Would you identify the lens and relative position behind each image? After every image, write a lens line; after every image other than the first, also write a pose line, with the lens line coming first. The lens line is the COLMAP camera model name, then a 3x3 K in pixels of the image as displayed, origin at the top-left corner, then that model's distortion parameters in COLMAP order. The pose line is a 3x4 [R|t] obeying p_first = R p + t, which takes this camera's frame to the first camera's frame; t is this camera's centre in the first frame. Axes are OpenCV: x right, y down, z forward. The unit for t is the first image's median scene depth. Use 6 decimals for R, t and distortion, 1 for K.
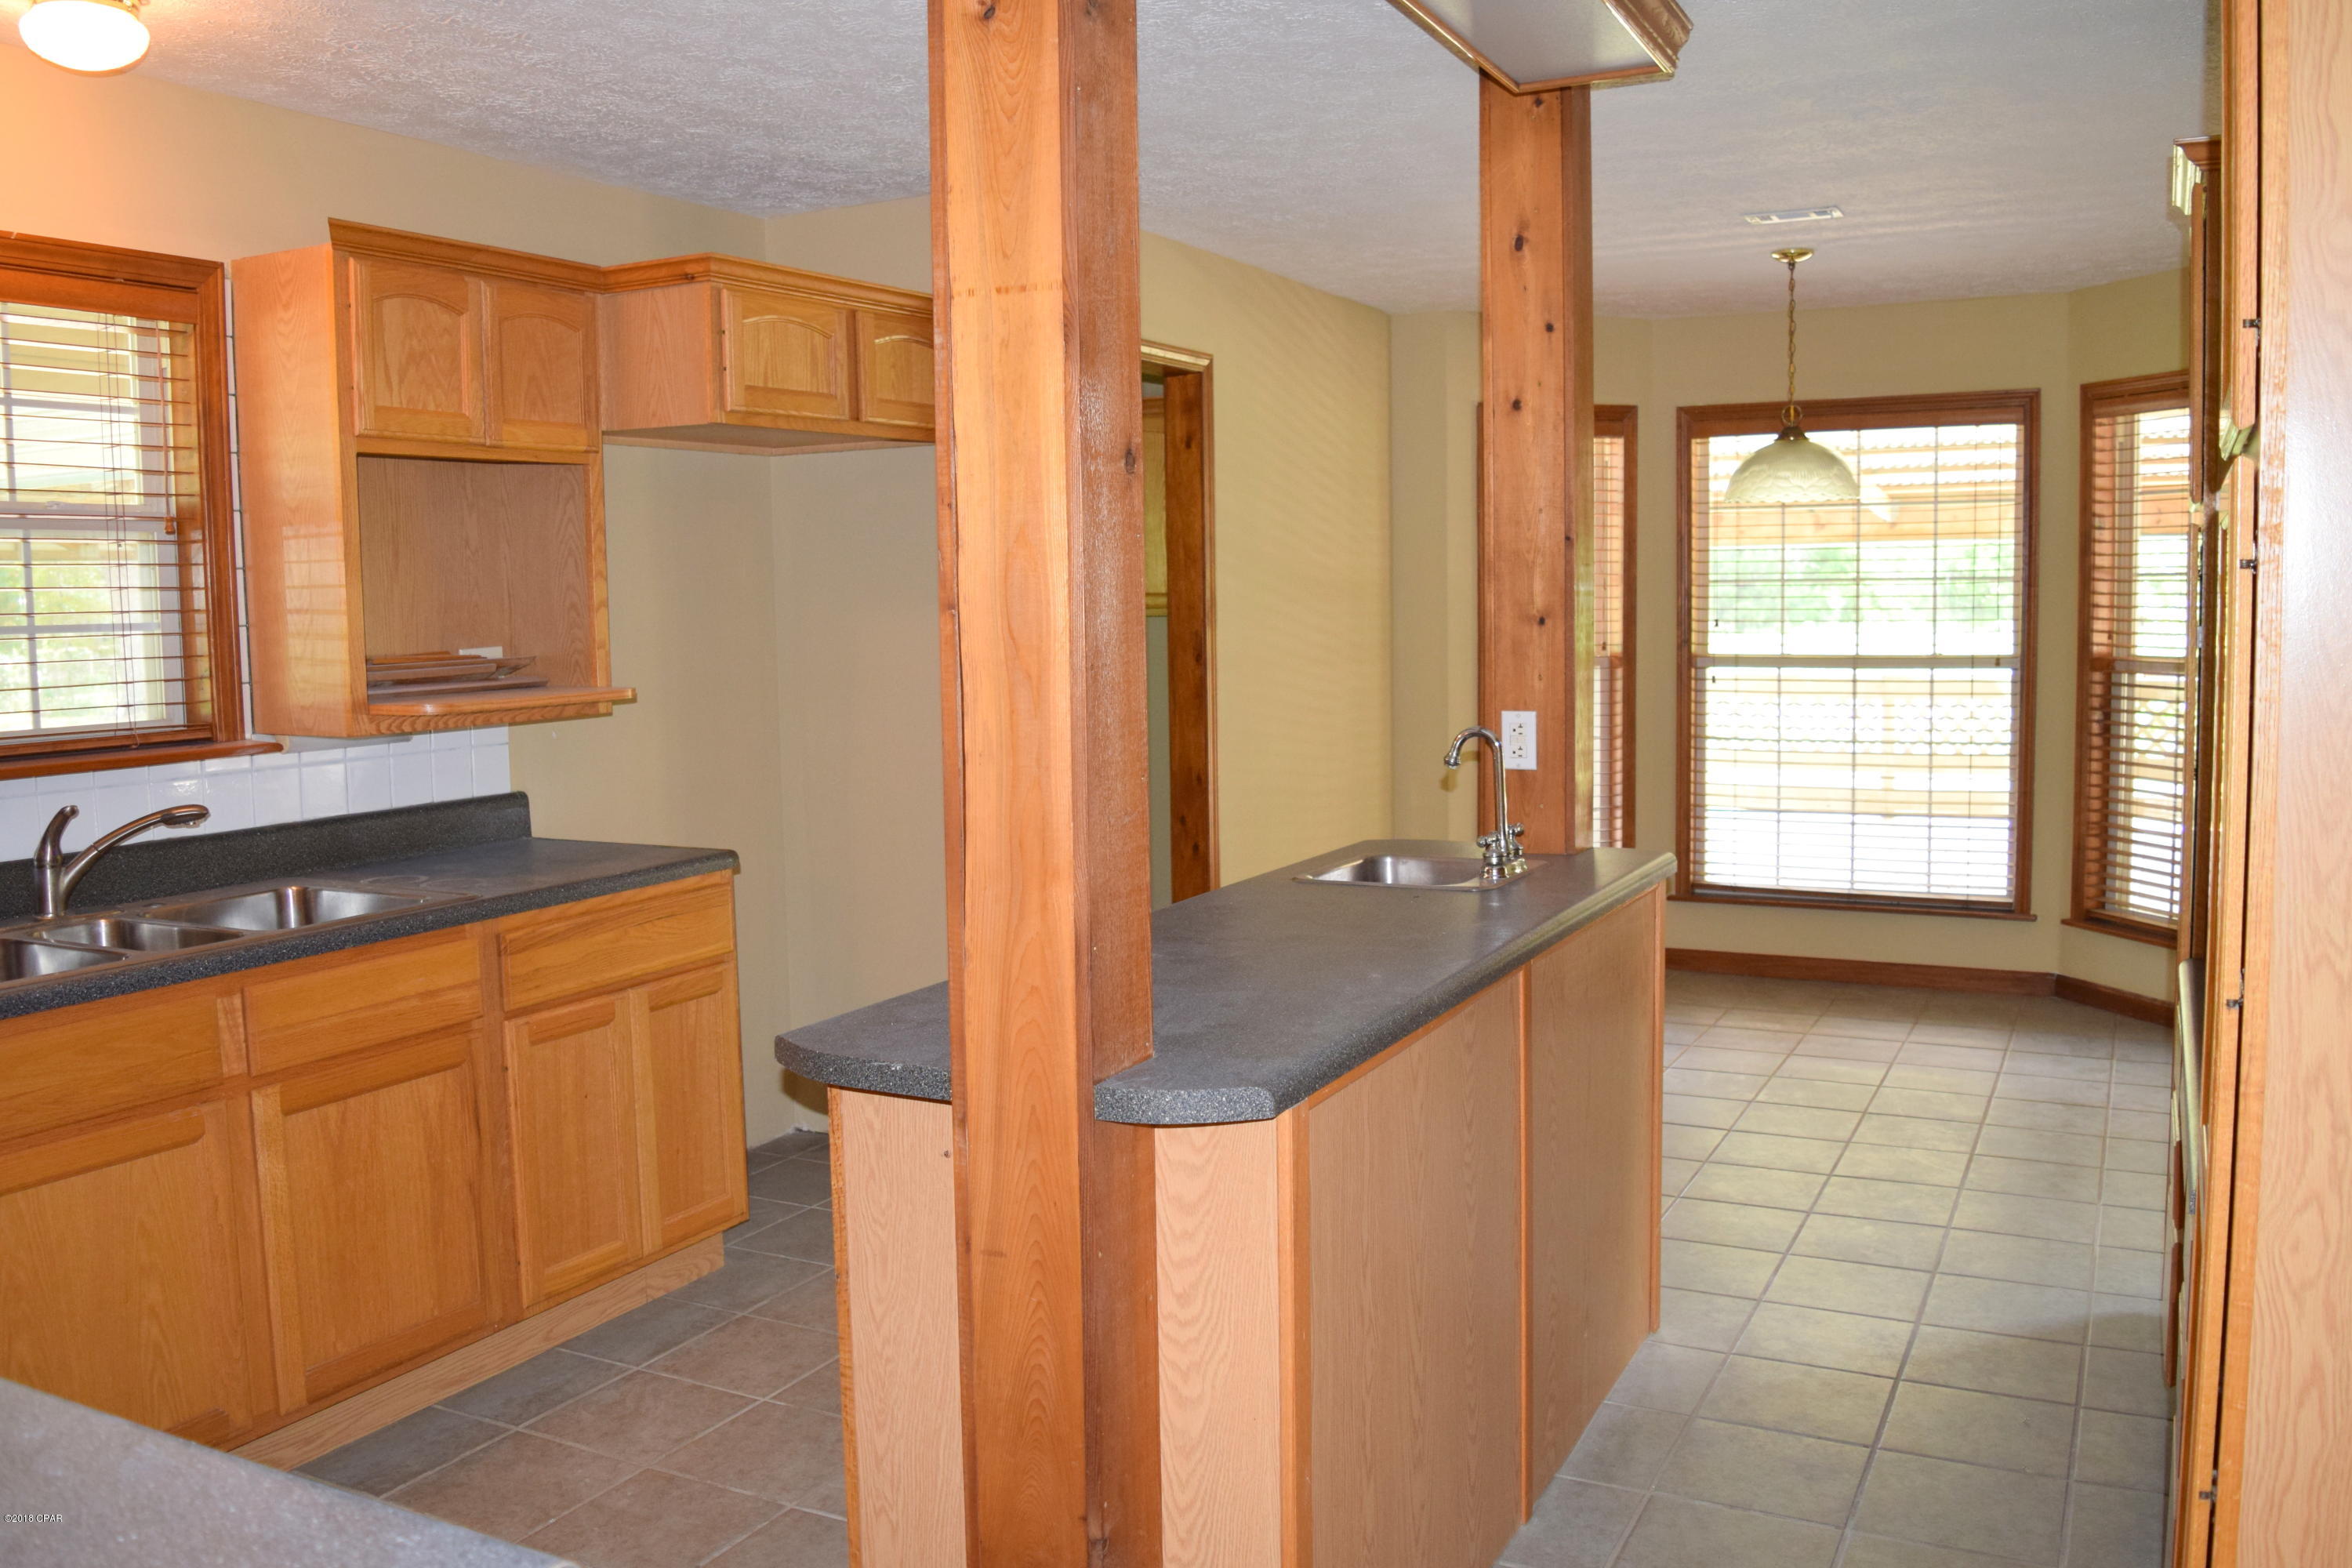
lens RADIAL K [[1864.7, 0, 1176.0], [0, 1864.7, 784.0], [0, 0, 1]] dist [-0.081262, 0.009794]
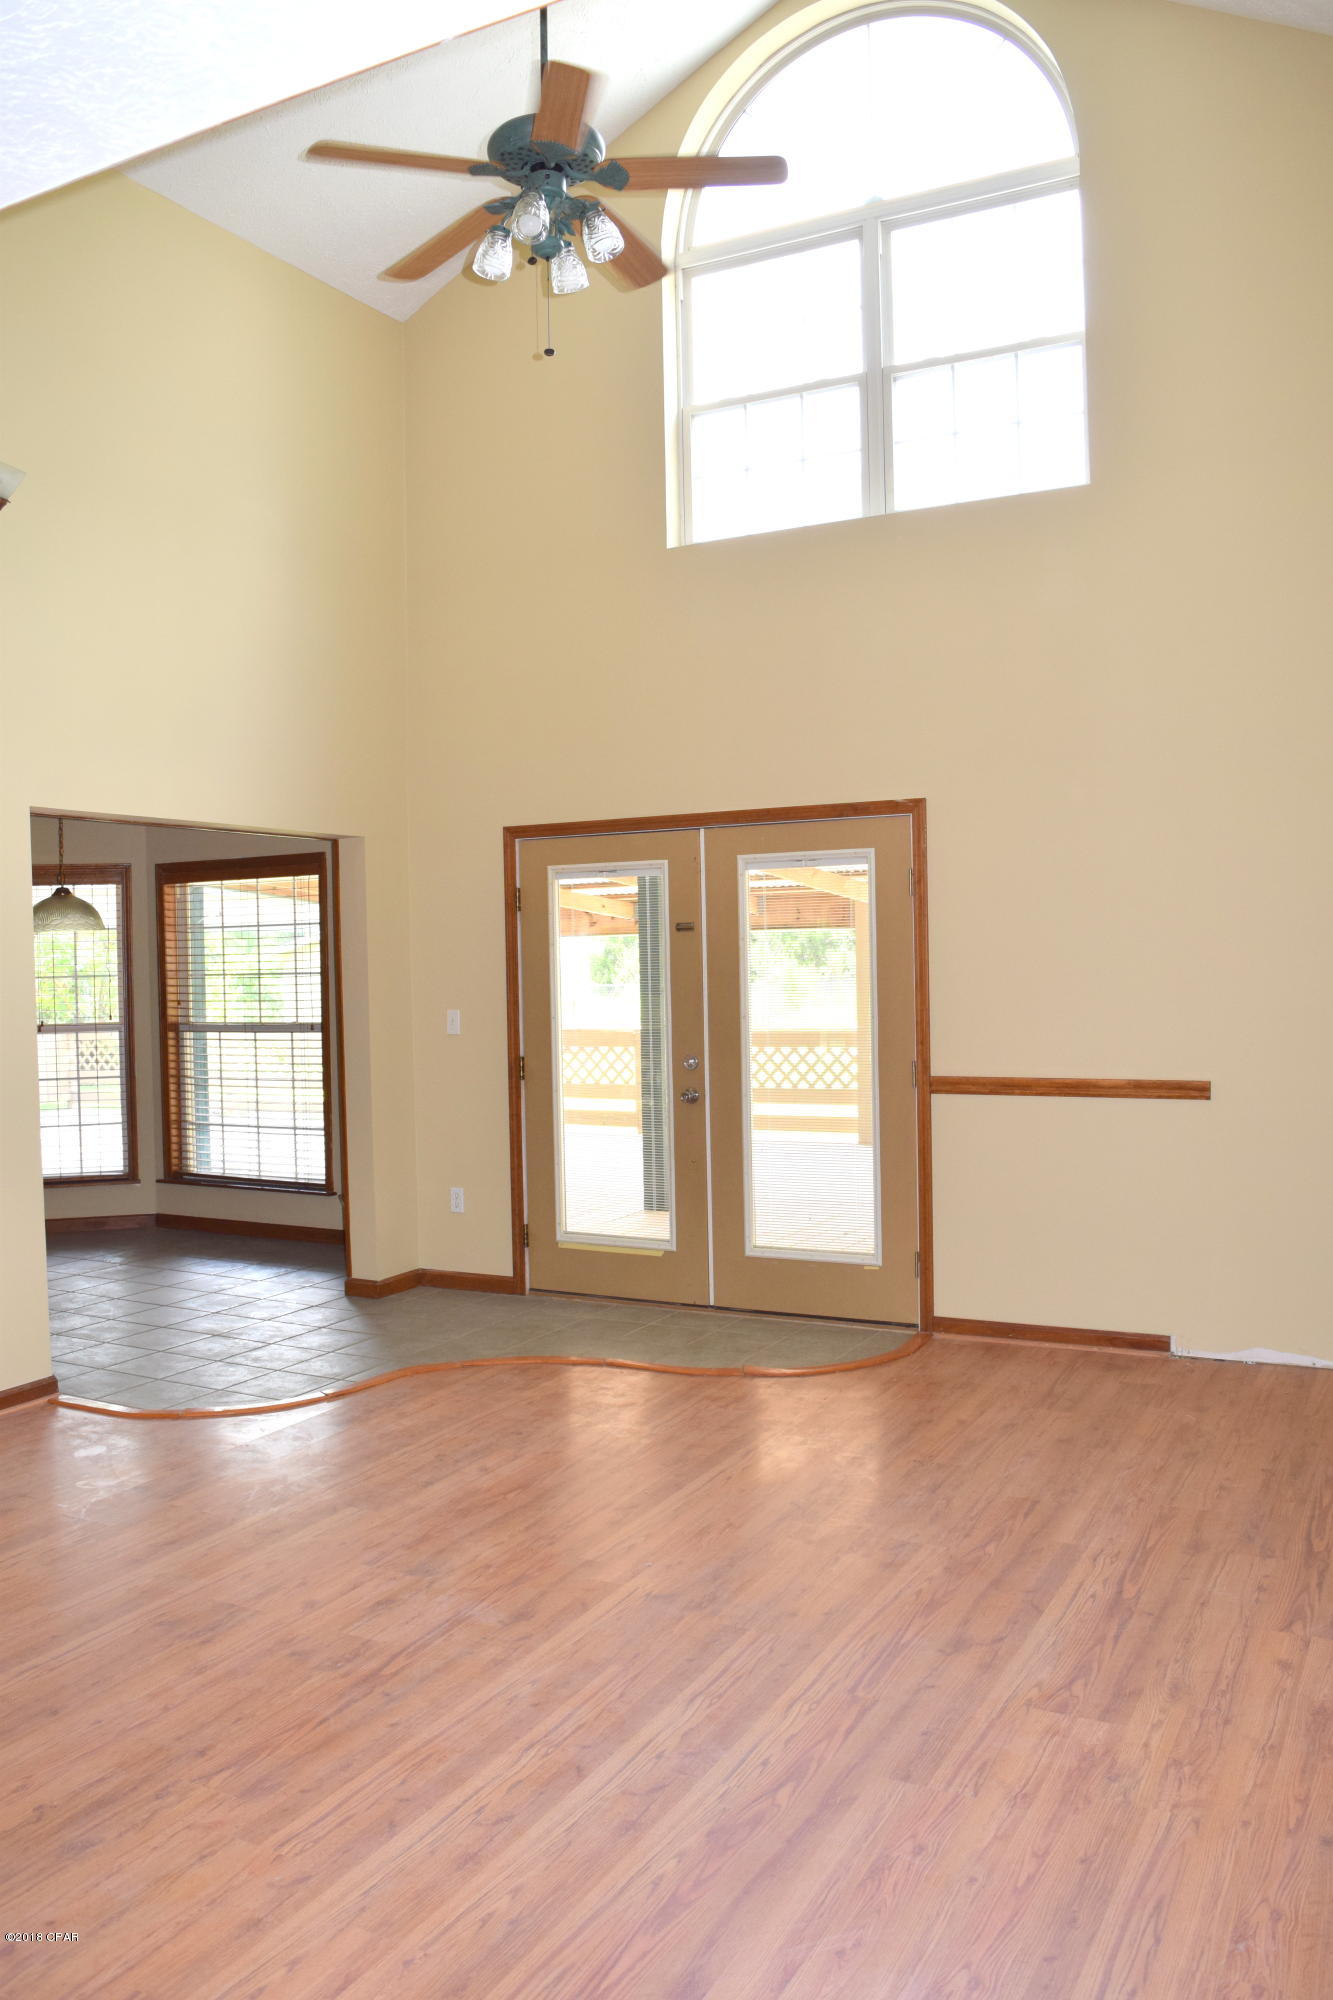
lens RADIAL K [[1585.6, 0, 666.5], [0, 1585.6, 1000.0], [0, 0, 1]] dist [-0.081262, 0.009794]
pose [[0.999969, 0.006048, 0.005110, 0.724211], [-0.005583, 0.996227, -0.086611, 0.023767], [-0.005614, 0.086580, 0.996229, -0.327046]]
